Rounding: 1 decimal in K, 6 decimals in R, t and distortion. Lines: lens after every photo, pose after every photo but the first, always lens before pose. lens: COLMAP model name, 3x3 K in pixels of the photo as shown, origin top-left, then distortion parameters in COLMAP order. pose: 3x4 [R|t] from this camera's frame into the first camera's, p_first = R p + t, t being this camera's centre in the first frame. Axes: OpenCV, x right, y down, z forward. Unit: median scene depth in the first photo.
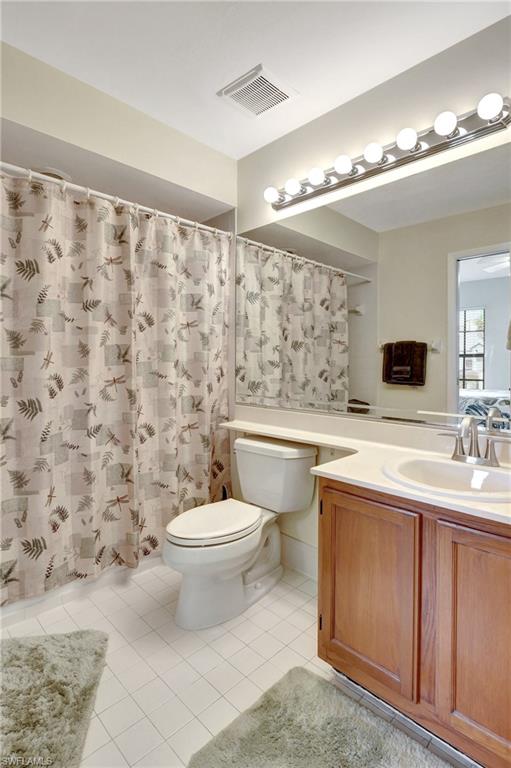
lens RADIAL K [[383.5, 0, 255.2], [0, 383.5, 362.1], [0, 0, 1]] dist [-0.009781, -0.001814]
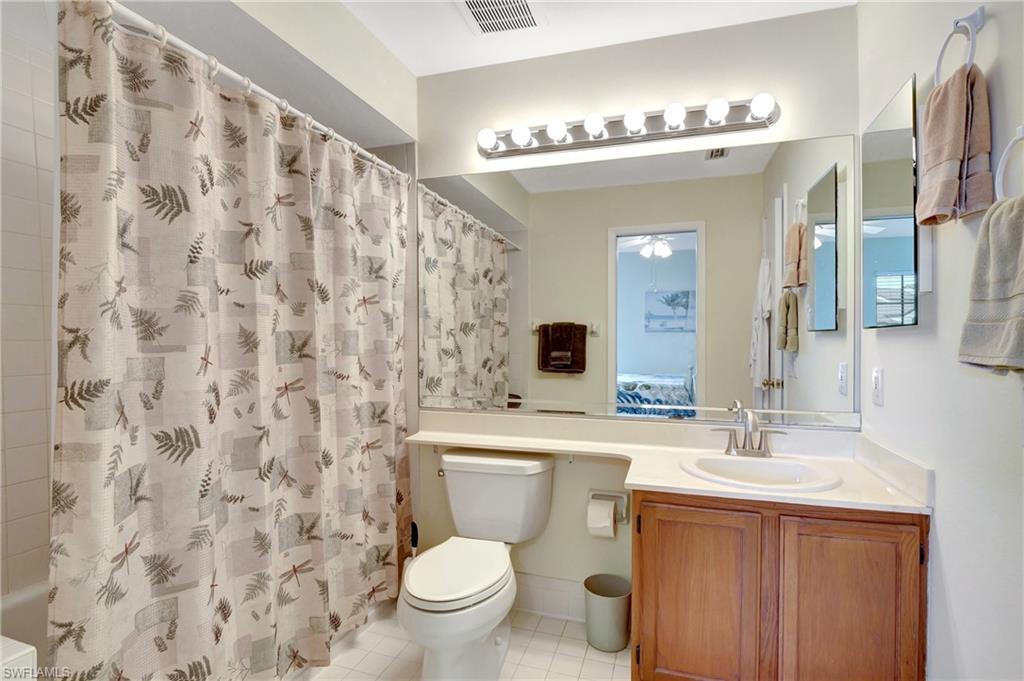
lens RADIAL K [[494.9, 0, 512.2], [0, 494.9, 346.9], [0, 0, 1]] dist [-0.013552, -0.000177]
pose [[0.890988, -0.009189, 0.453934, -0.432393], [0.002663, 0.999884, 0.015012, -0.032906], [-0.454019, -0.012167, 0.890909, 0.095968]]
